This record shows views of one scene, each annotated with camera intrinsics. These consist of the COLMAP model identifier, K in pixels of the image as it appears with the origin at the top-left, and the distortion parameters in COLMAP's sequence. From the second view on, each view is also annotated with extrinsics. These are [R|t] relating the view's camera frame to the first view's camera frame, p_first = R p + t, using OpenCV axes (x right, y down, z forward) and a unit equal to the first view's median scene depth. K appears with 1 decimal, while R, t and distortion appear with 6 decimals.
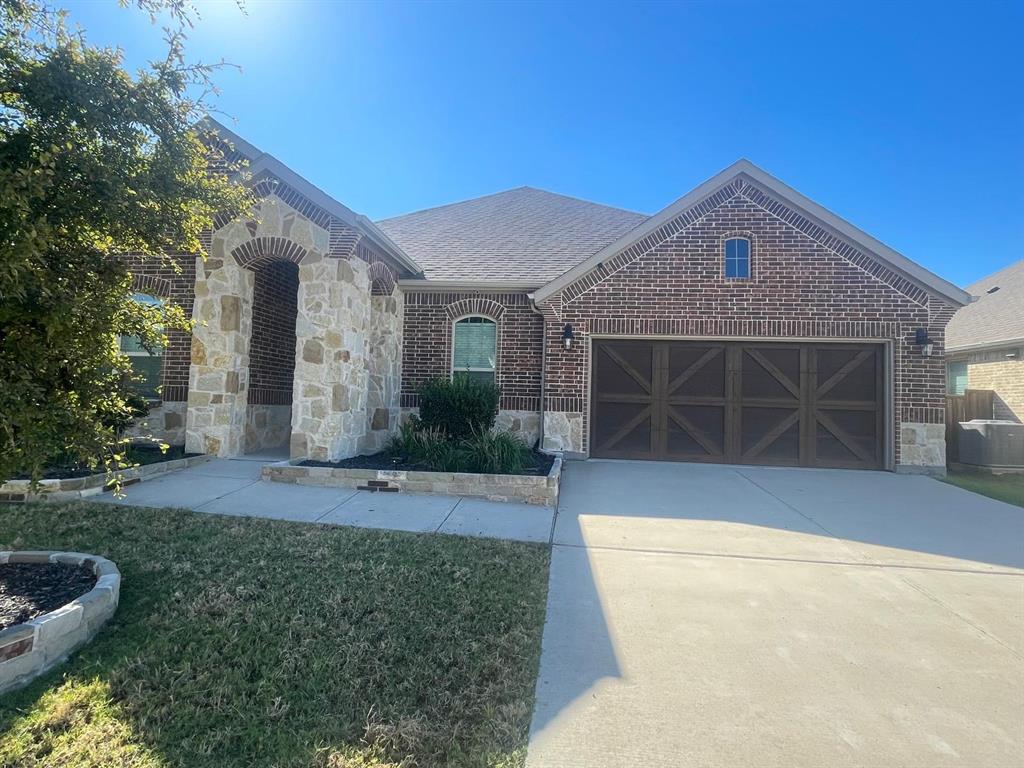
lens RADIAL K [[522.5, 0, 512.0], [0, 522.5, 384.0], [0, 0, 1]] dist [-0.001218, -0.000782]
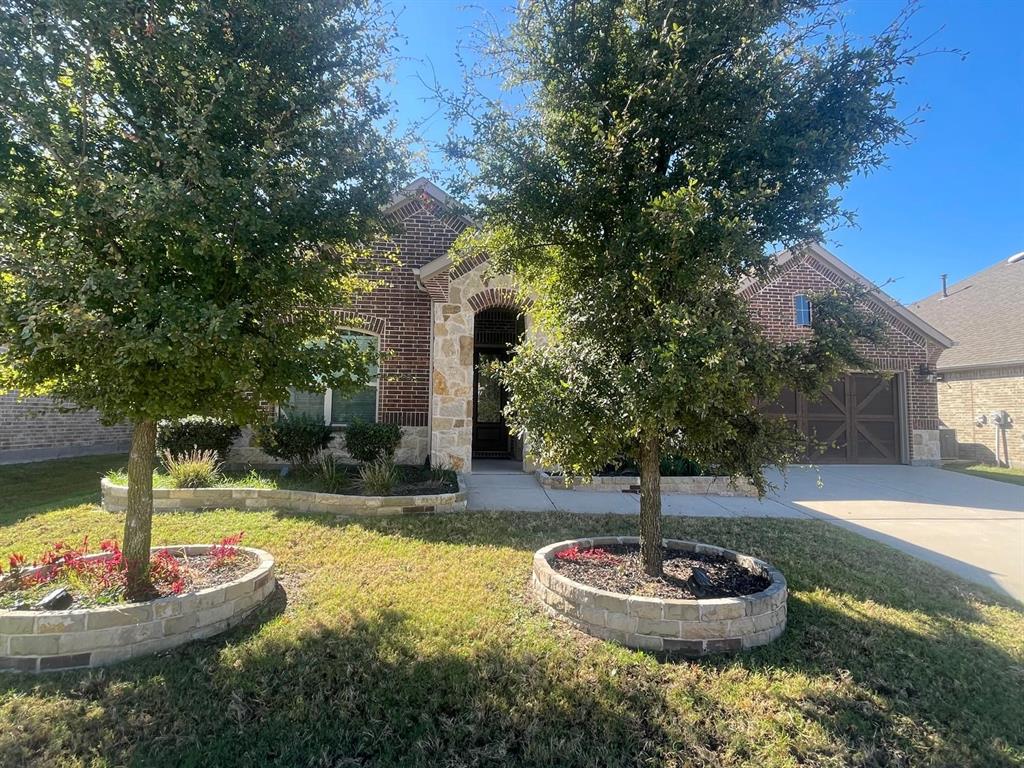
lens RADIAL K [[522.5, 0, 512.0], [0, 522.5, 384.0], [0, 0, 1]] dist [-0.001218, -0.000782]
pose [[0.977853, -0.004387, 0.209246, -0.611650], [0.008139, 0.999821, -0.017074, -0.034952], [-0.209134, 0.018399, 0.977714, -0.159598]]
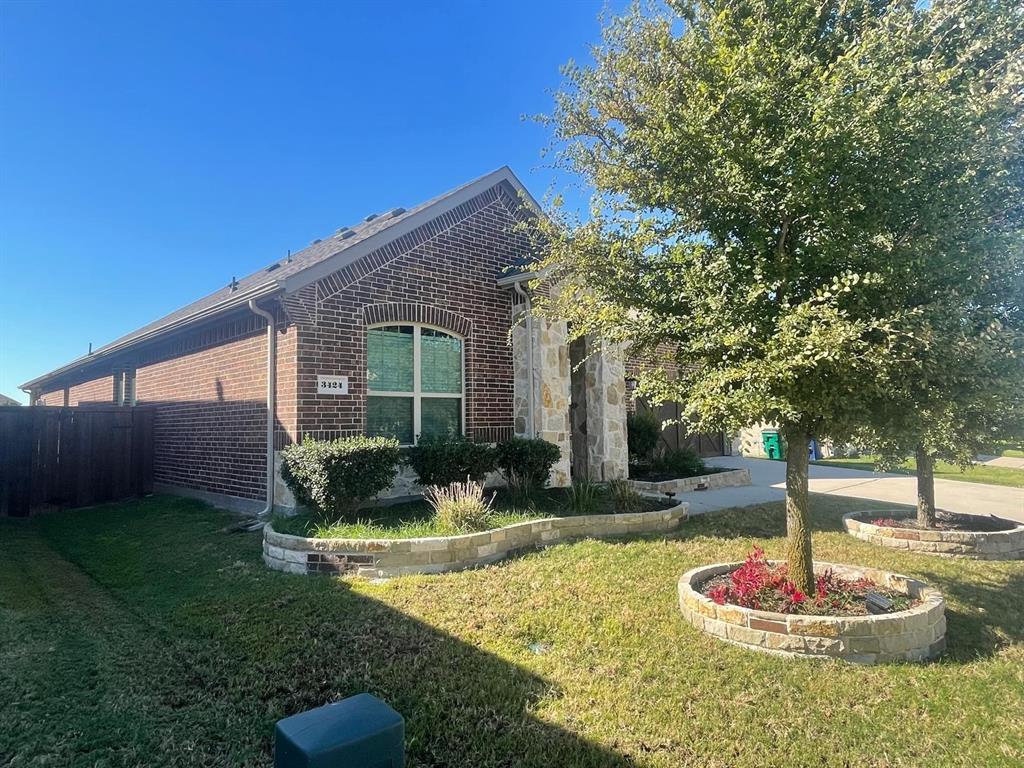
lens RADIAL K [[649.0, 0, 516.0], [0, 649.0, 381.7], [0, 0, 1]] dist [0.038320, -0.065516]
pose [[0.616104, 0.006640, 0.787637, -1.528521], [-0.000020, 0.999965, -0.008414, -0.070718], [-0.787665, 0.005168, 0.616083, 0.183232]]
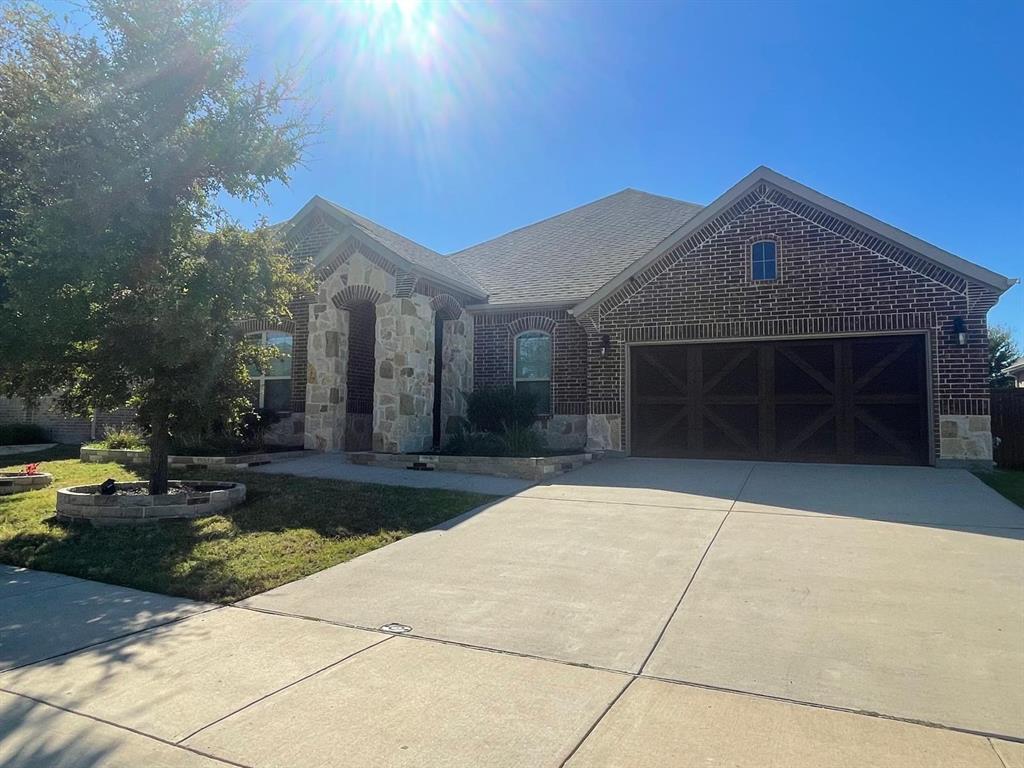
lens RADIAL K [[649.0, 0, 516.0], [0, 649.0, 381.7], [0, 0, 1]] dist [0.038320, -0.065516]
pose [[0.951438, -0.040800, -0.305124, 0.366703], [0.029557, 0.998706, -0.041379, 0.038735], [0.306417, 0.030351, 0.951413, -0.387165]]
